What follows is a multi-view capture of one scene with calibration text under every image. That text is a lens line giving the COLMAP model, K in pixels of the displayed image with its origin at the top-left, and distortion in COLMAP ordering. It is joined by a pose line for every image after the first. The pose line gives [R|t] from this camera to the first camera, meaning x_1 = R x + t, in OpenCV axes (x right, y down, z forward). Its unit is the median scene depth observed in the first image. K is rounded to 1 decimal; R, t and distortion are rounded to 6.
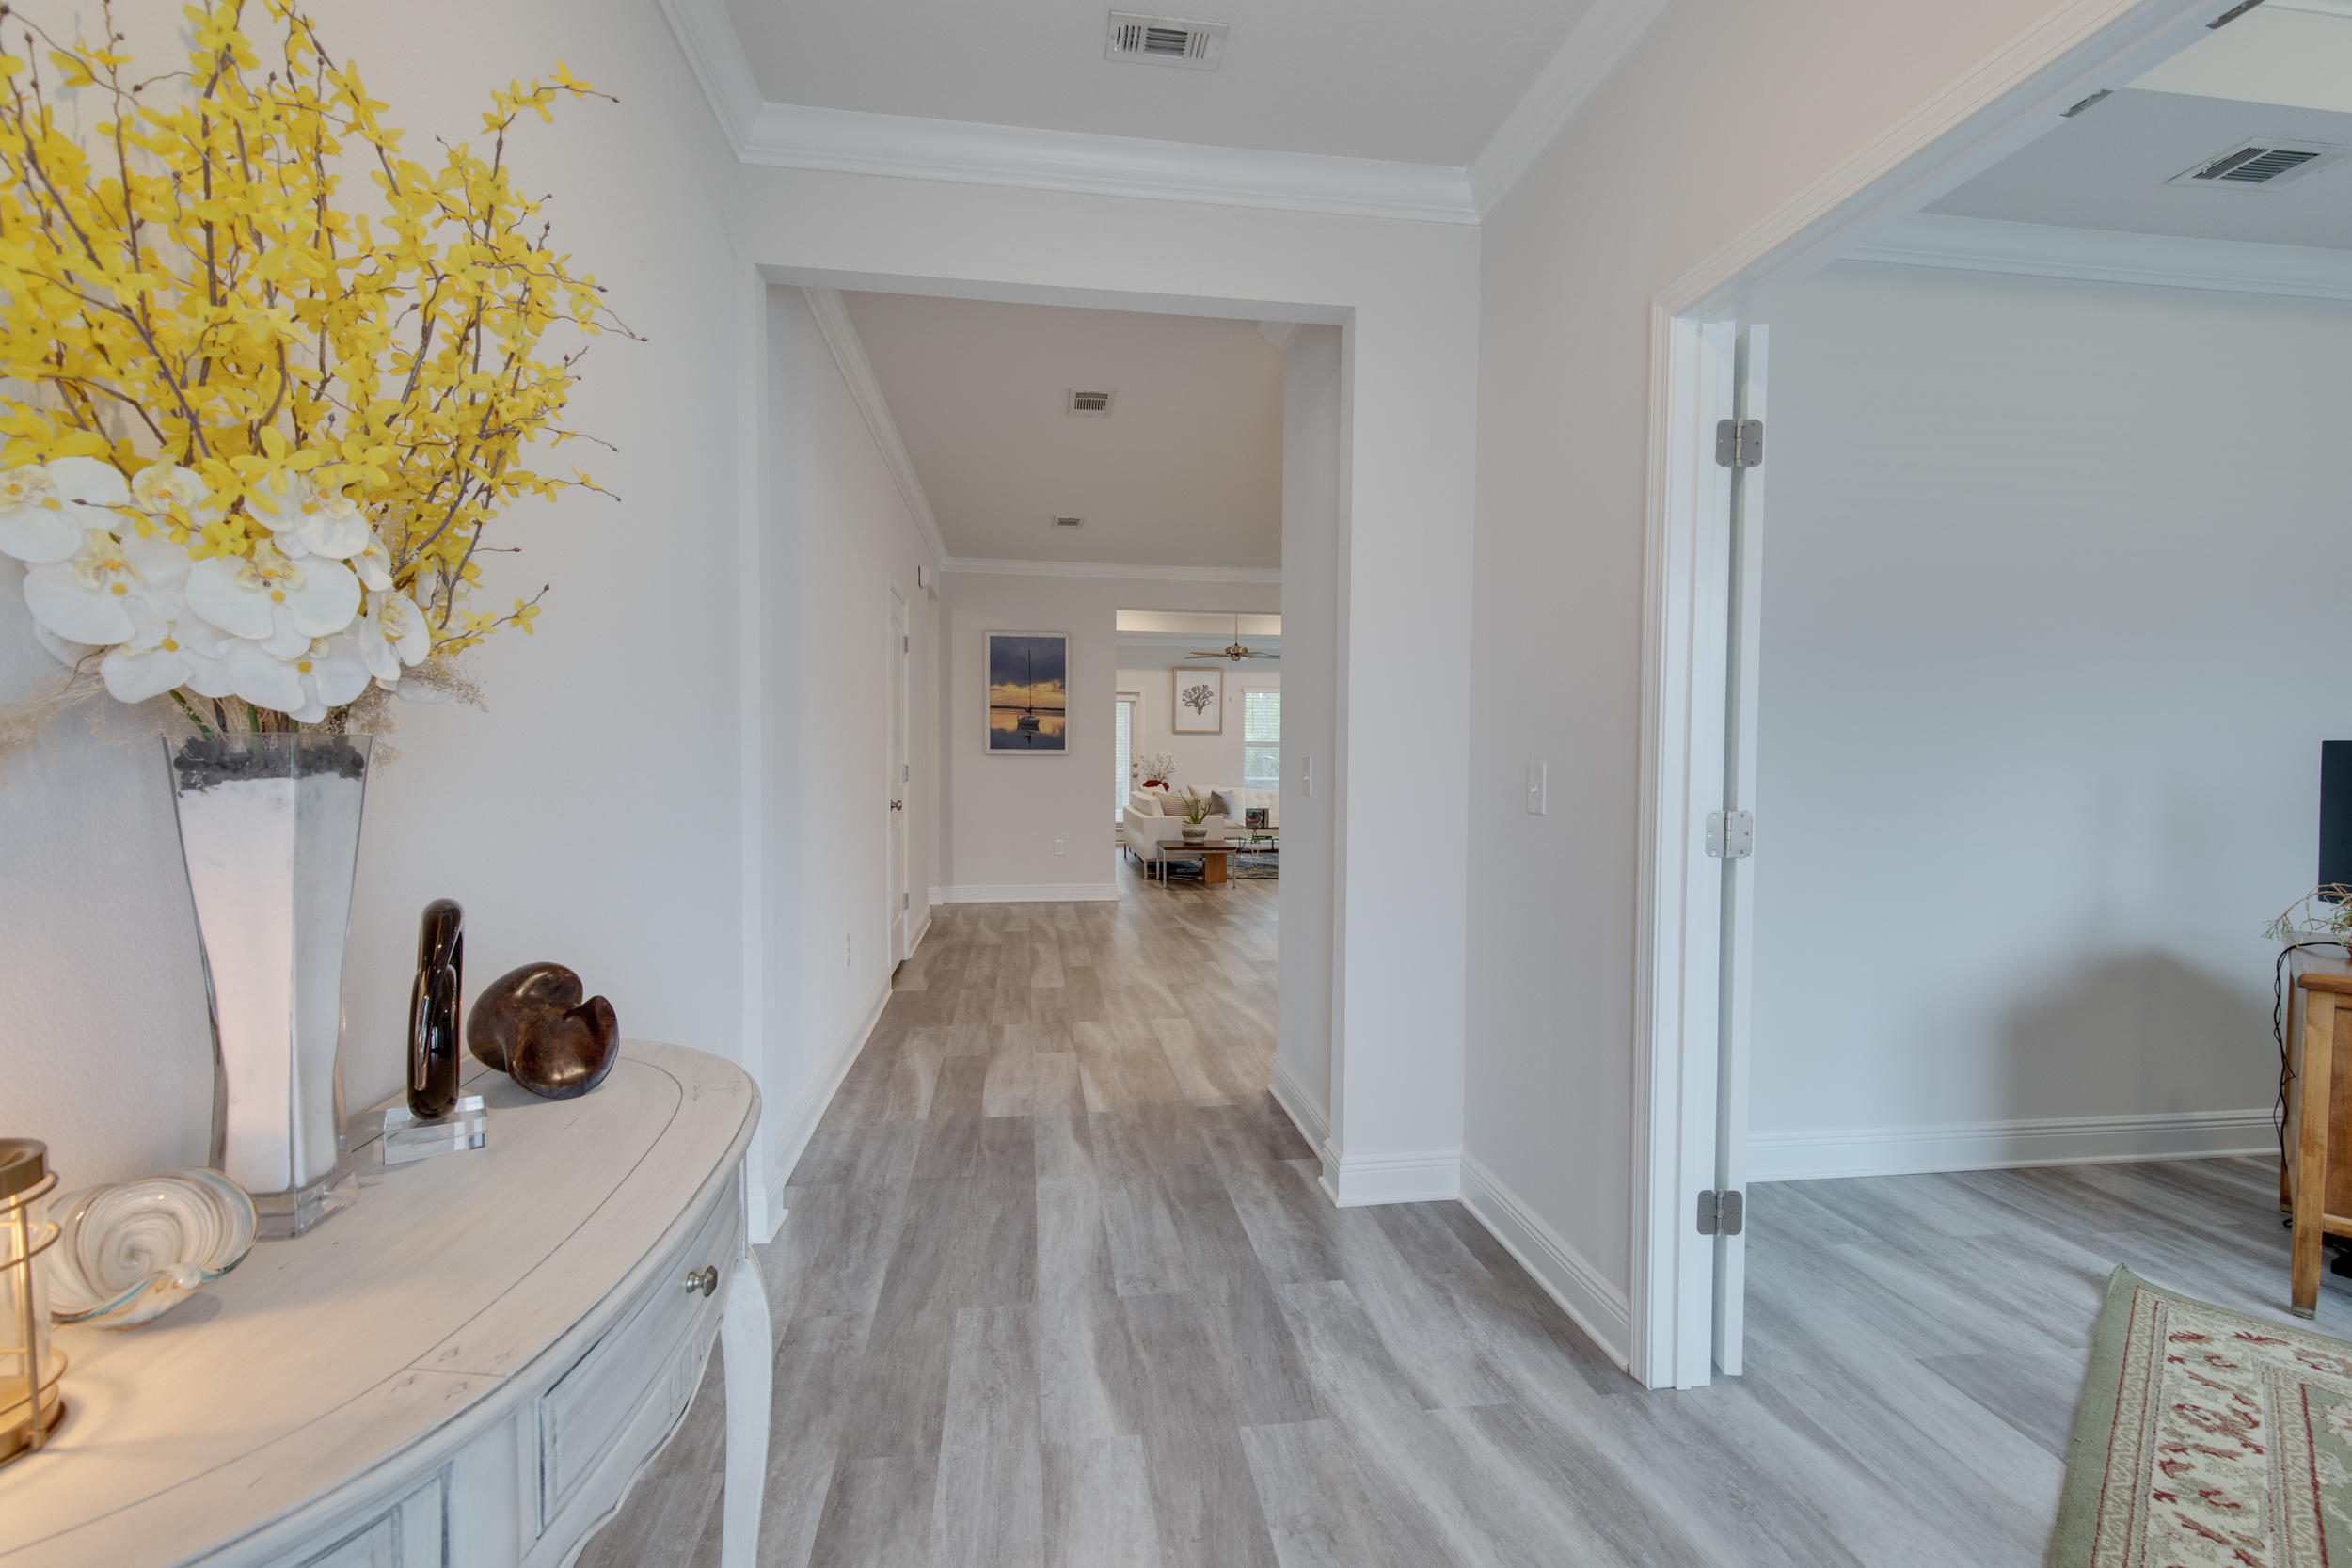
lens RADIAL K [[1100.6, 0, 1185.6], [0, 1100.6, 780.2], [0, 0, 1]] dist [0.013828, -0.001765]
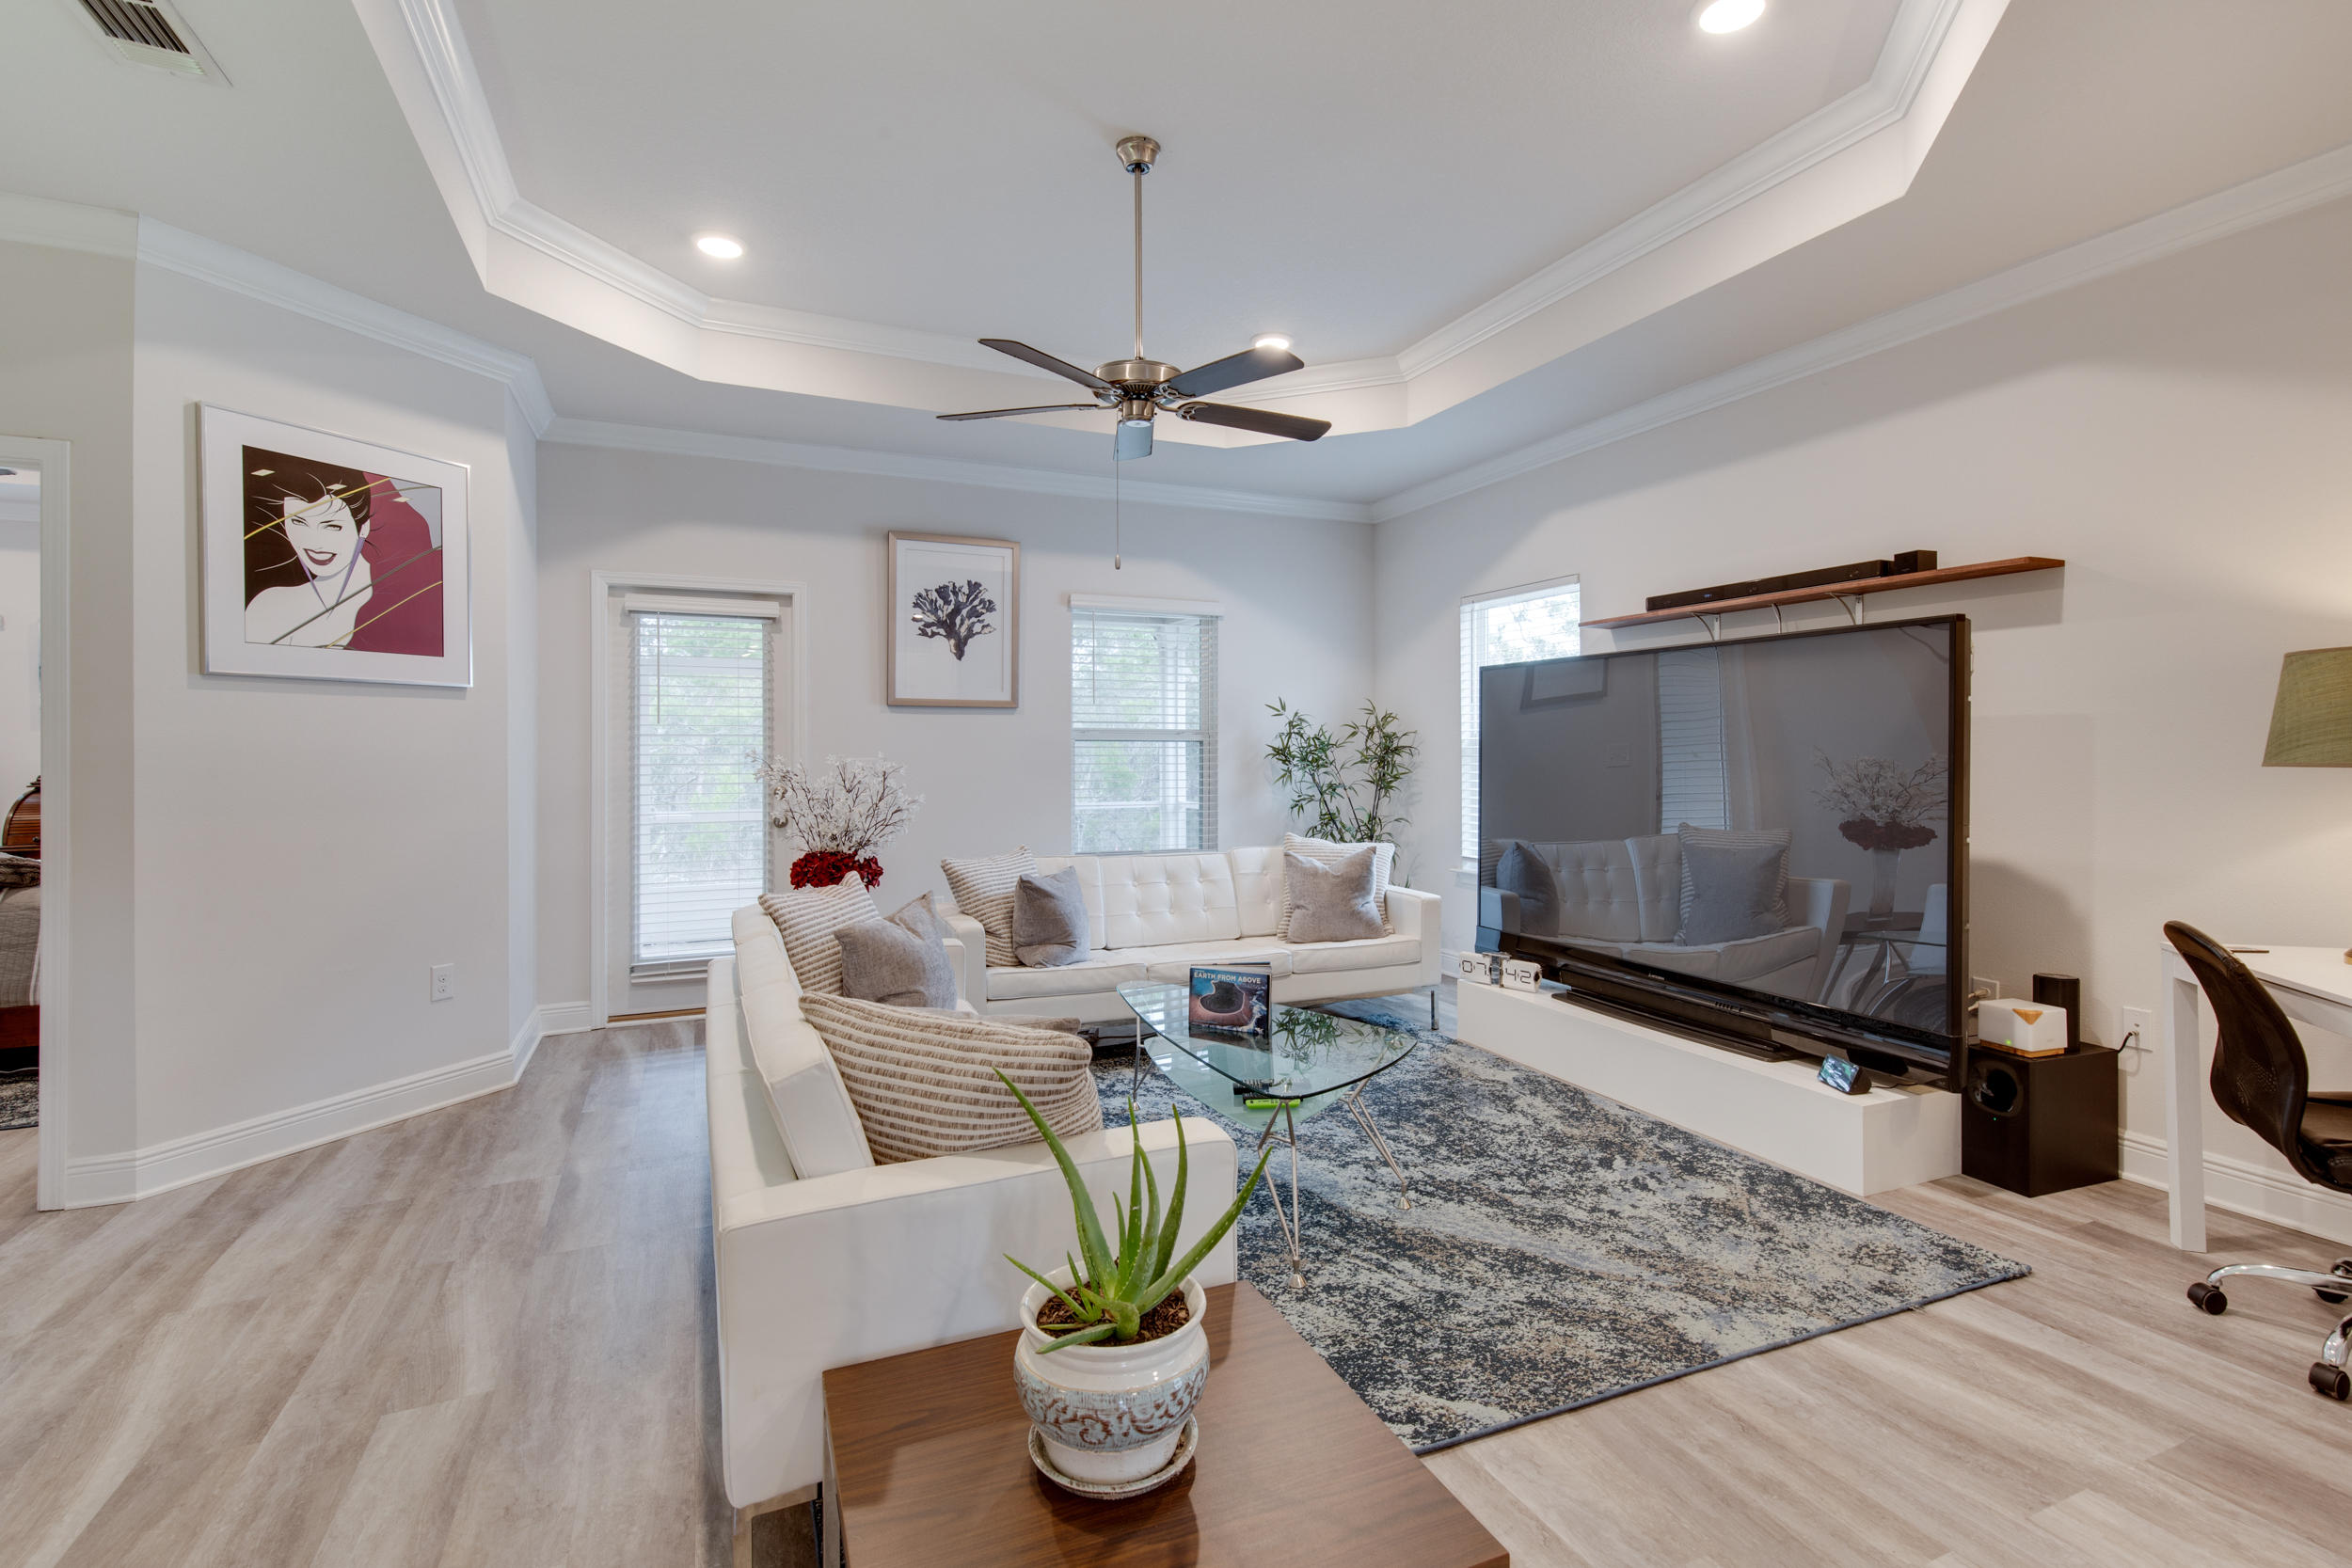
lens RADIAL K [[1100.6, 0, 1200.9], [0, 1100.6, 767.4], [0, 0, 1]] dist [0.013828, -0.001765]
pose [[0.960259, -0.010531, 0.278912, -0.015613], [0.013566, 0.999868, -0.008950, -0.019158], [-0.278781, 0.012378, 0.960275, 0.686013]]
